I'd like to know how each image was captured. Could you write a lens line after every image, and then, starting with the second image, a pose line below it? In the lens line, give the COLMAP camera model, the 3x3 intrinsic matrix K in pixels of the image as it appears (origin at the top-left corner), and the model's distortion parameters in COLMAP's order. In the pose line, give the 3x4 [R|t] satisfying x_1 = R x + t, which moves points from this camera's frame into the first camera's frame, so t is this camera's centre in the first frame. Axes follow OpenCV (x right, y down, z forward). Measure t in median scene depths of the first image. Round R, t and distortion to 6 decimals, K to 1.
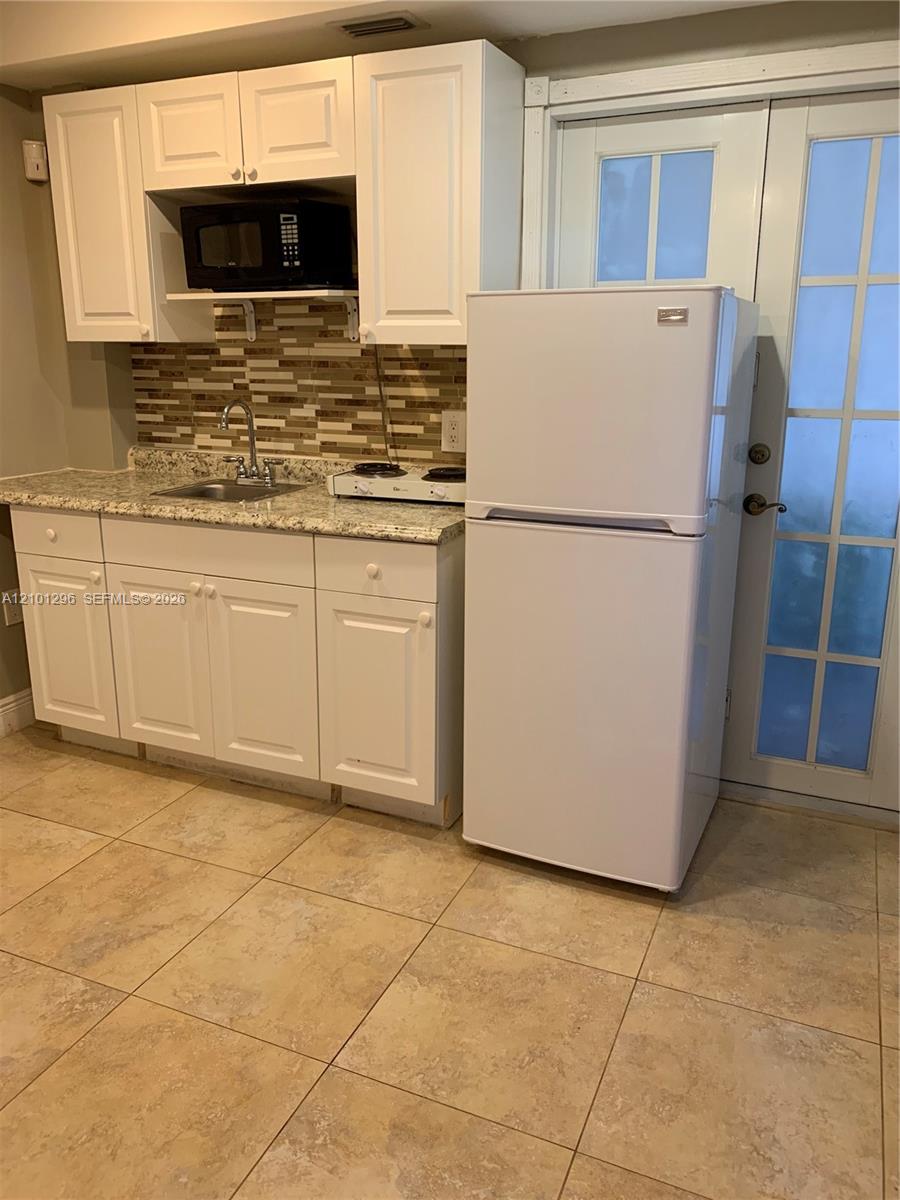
lens RADIAL K [[916.0, 0, 452.1], [0, 916.0, 578.1], [0, 0, 1]] dist [0.034354, -0.055047]
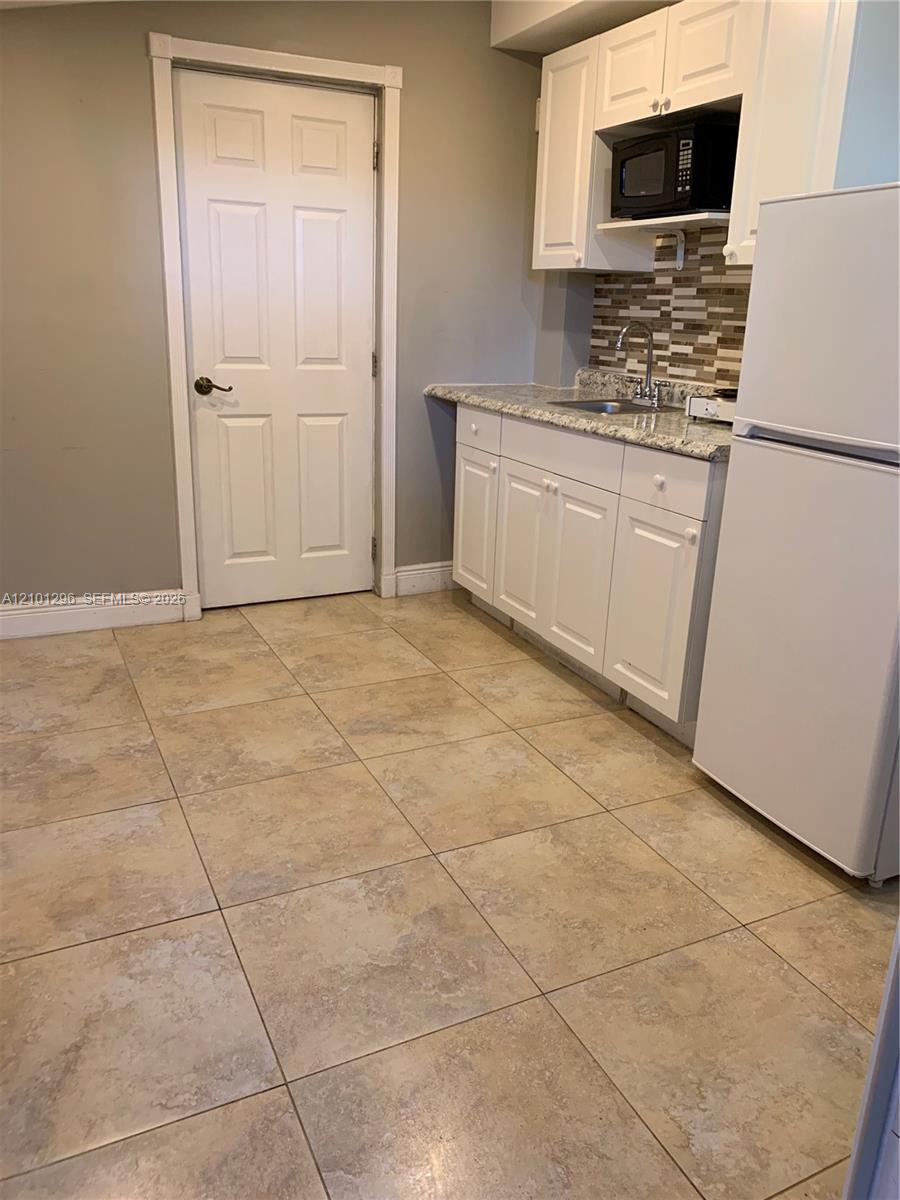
lens RADIAL K [[894.5, 0, 450.0], [0, 894.5, 600.0], [0, 0, 1]] dist [0.004711, -0.078237]
pose [[0.756900, 0.220009, -0.615384, 0.329239], [-0.181479, 0.975355, 0.125491, 0.032317], [0.627827, 0.016696, 0.778174, 0.059701]]
